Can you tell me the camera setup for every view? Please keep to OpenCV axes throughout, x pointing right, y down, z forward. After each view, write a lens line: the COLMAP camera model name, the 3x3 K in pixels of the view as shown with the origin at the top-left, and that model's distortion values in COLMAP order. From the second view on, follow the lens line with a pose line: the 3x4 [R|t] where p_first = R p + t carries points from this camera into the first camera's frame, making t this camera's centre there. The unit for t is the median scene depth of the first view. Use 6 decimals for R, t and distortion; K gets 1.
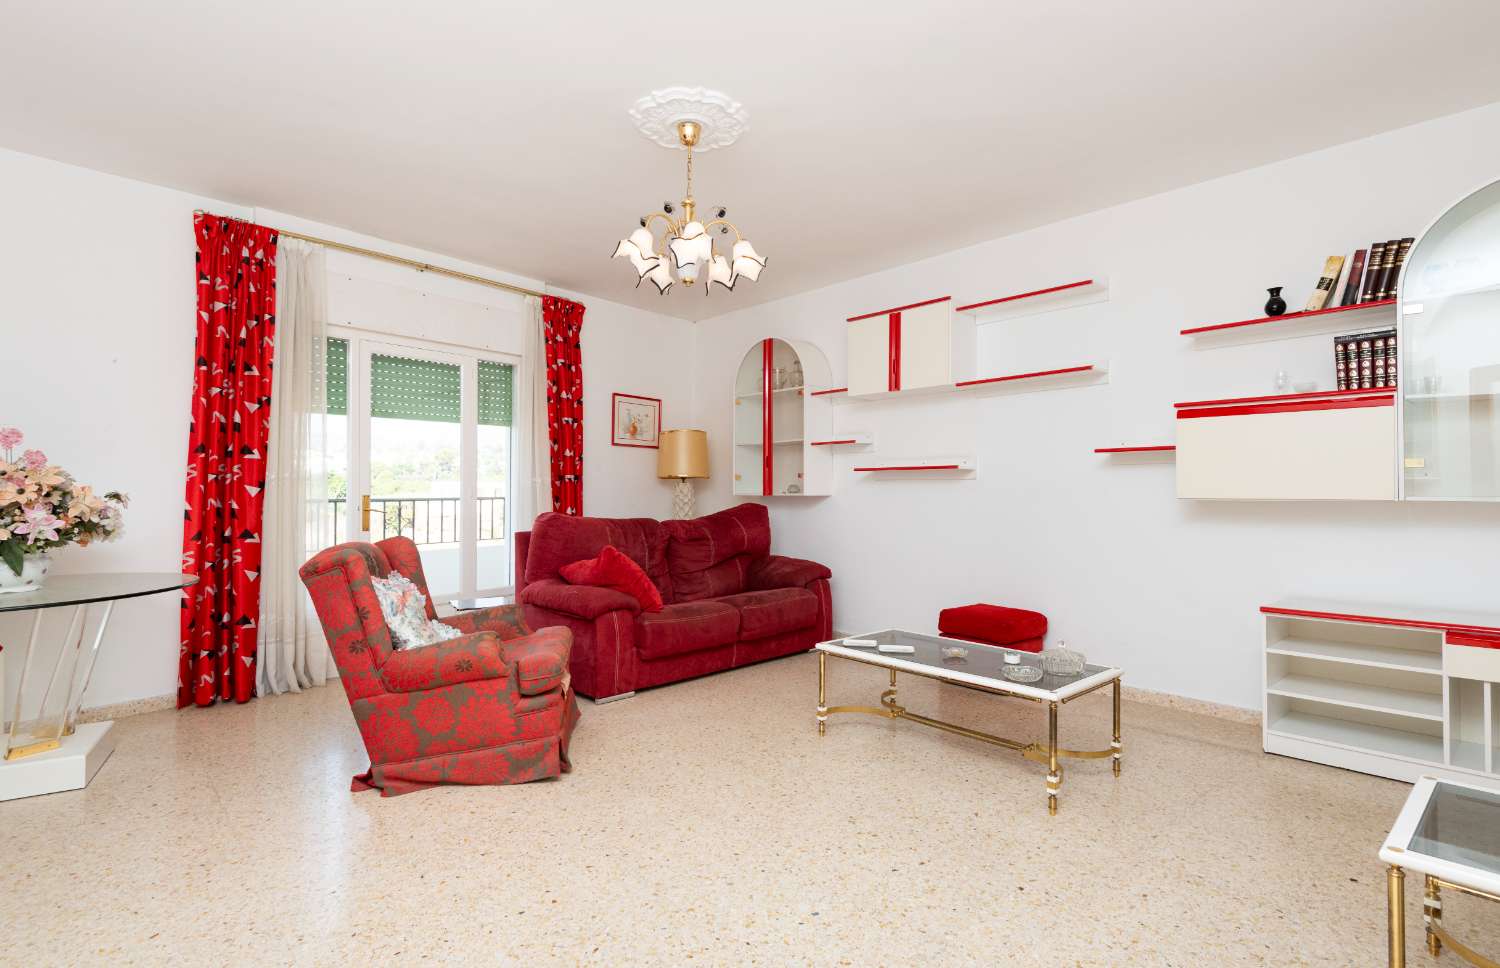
lens RADIAL K [[717.3, 0, 758.6], [0, 717.3, 479.0], [0, 0, 1]] dist [0.038861, -0.023276]
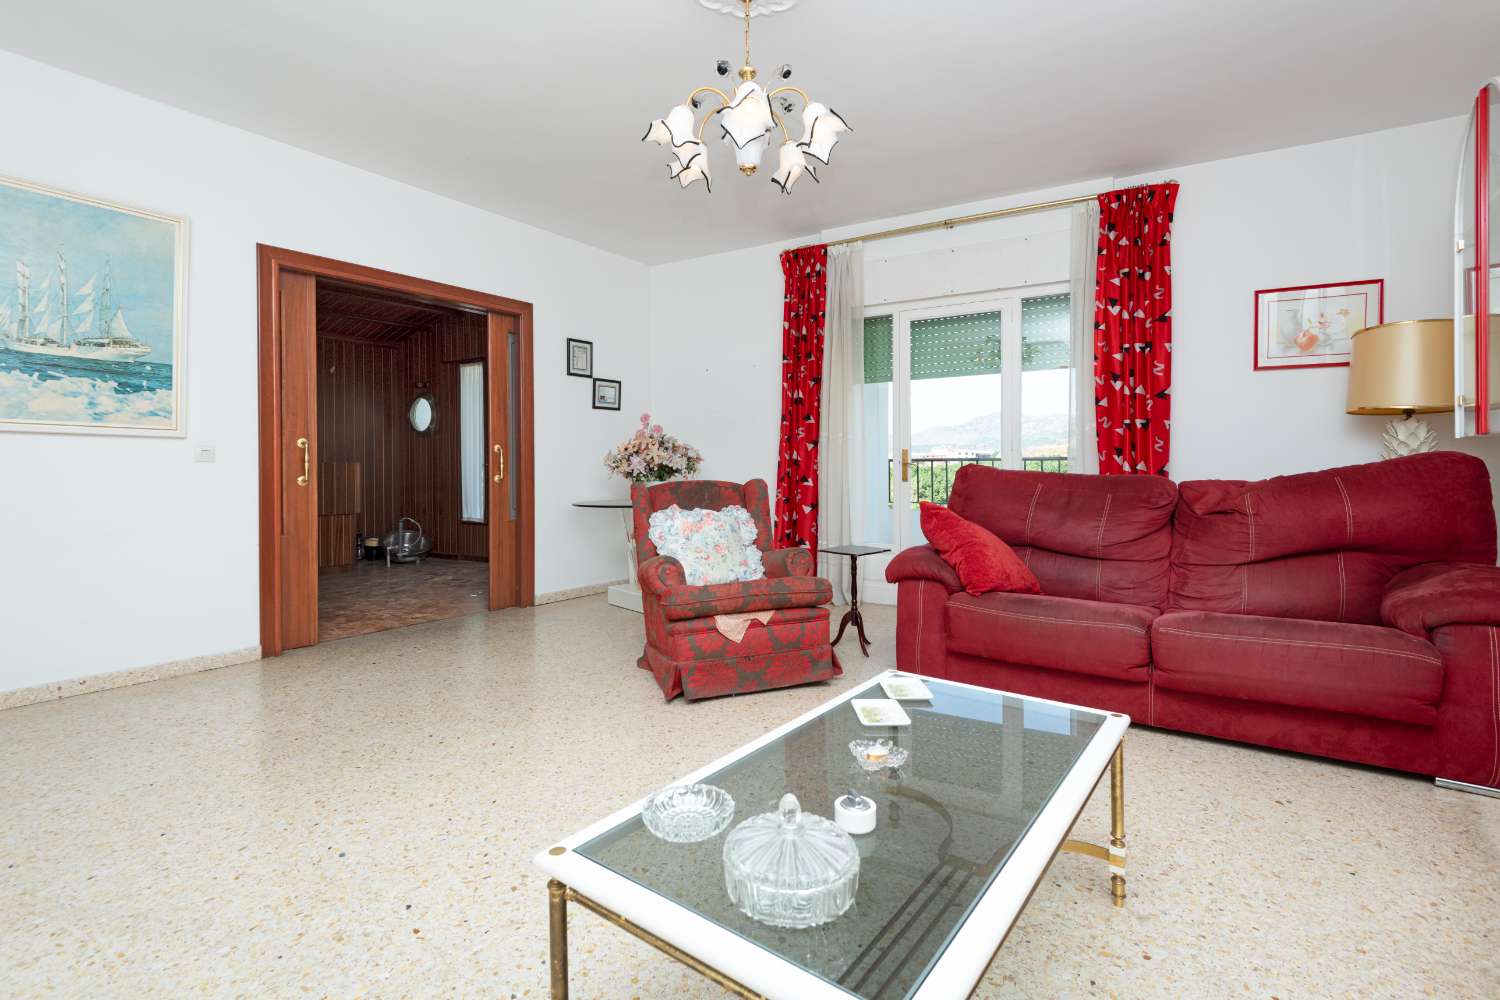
lens RADIAL K [[664.6, 0, 725.6], [0, 664.6, 470.6], [0, 0, 1]] dist [0.014897, -0.000172]
pose [[0.195513, 0.004369, -0.980691, 0.477787], [0.020010, 0.999764, 0.008443, 0.046321], [0.980497, -0.021274, 0.195379, 0.615093]]
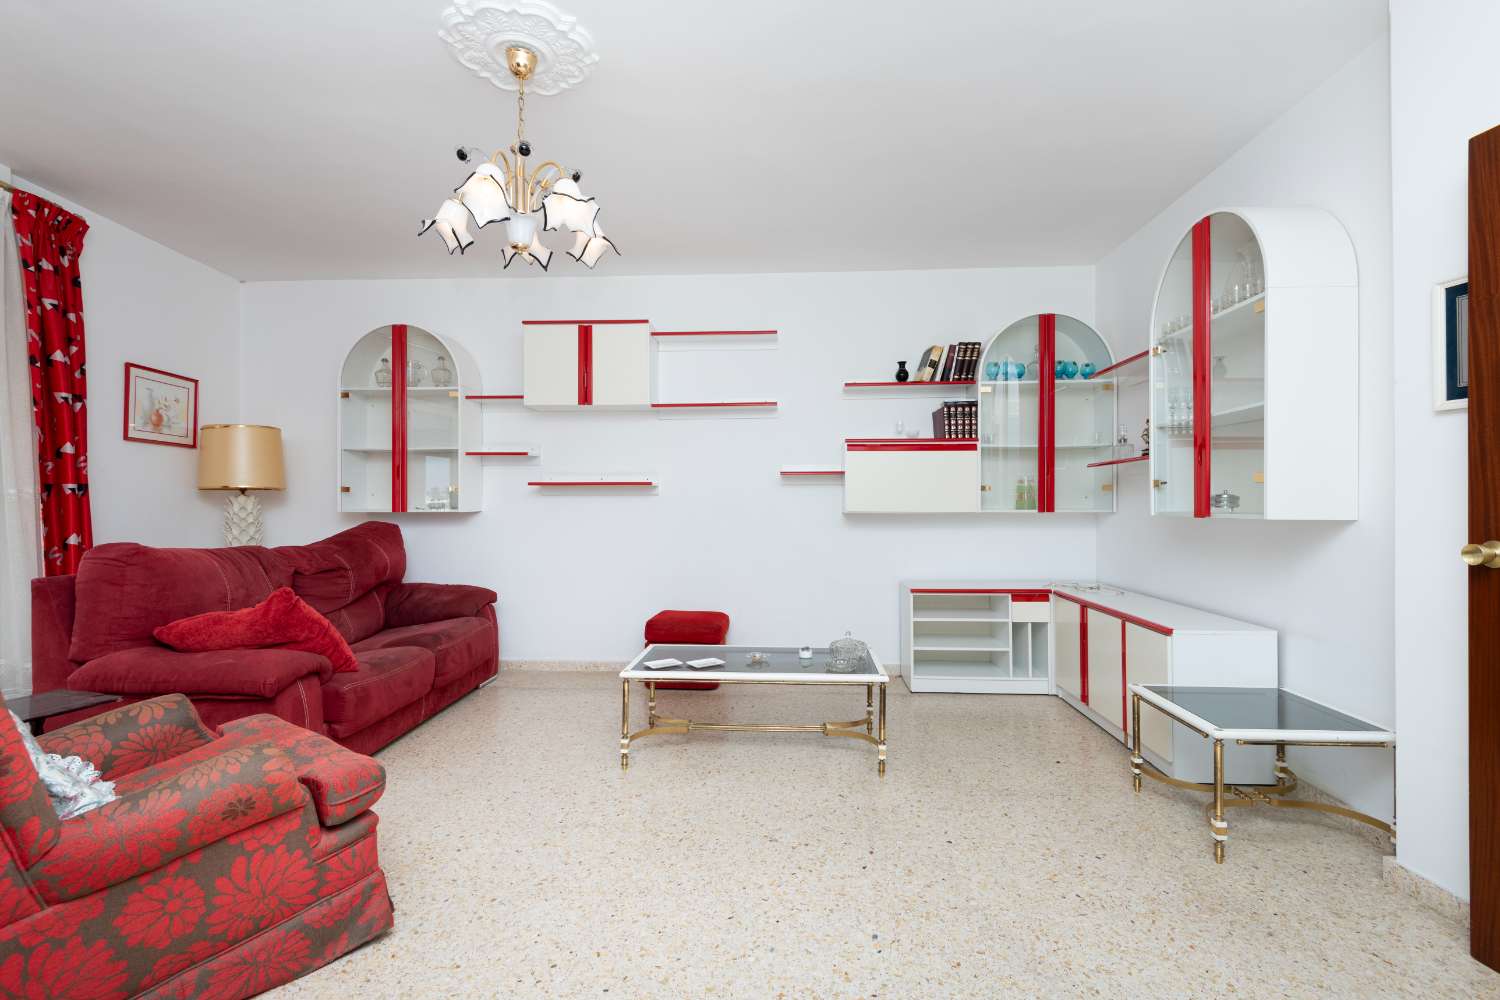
lens RADIAL K [[666.9, 0, 750.0], [0, 666.9, 500.0], [0, 0, 1]] dist [0.028165, -0.016120]
pose [[0.732772, 0.002816, 0.680468, -0.313681], [-0.010004, 0.999928, 0.006634, -0.000917], [-0.680400, -0.011669, 0.732748, 0.207607]]
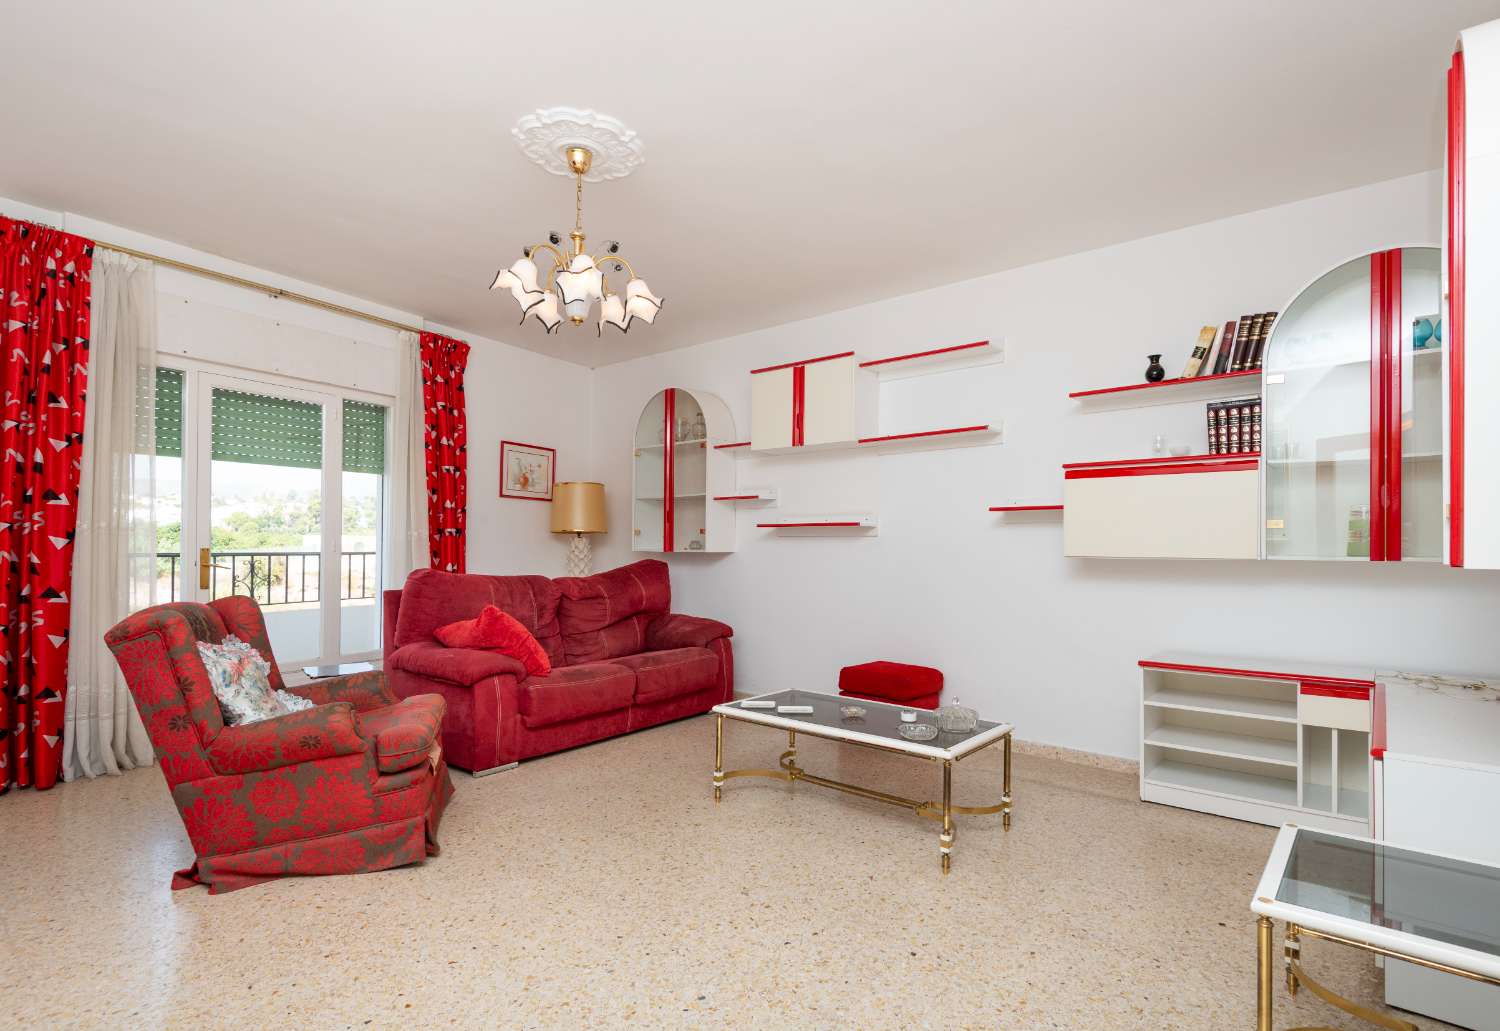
lens RADIAL K [[726.7, 0, 762.4], [0, 726.7, 539.8], [0, 0, 1]] dist [0.042405, -0.025464]
pose [[0.991005, 0.008104, 0.133578, 0.011268], [-0.008841, 0.999949, 0.004929, 0.001460], [-0.133531, -0.006066, 0.991026, 0.024213]]
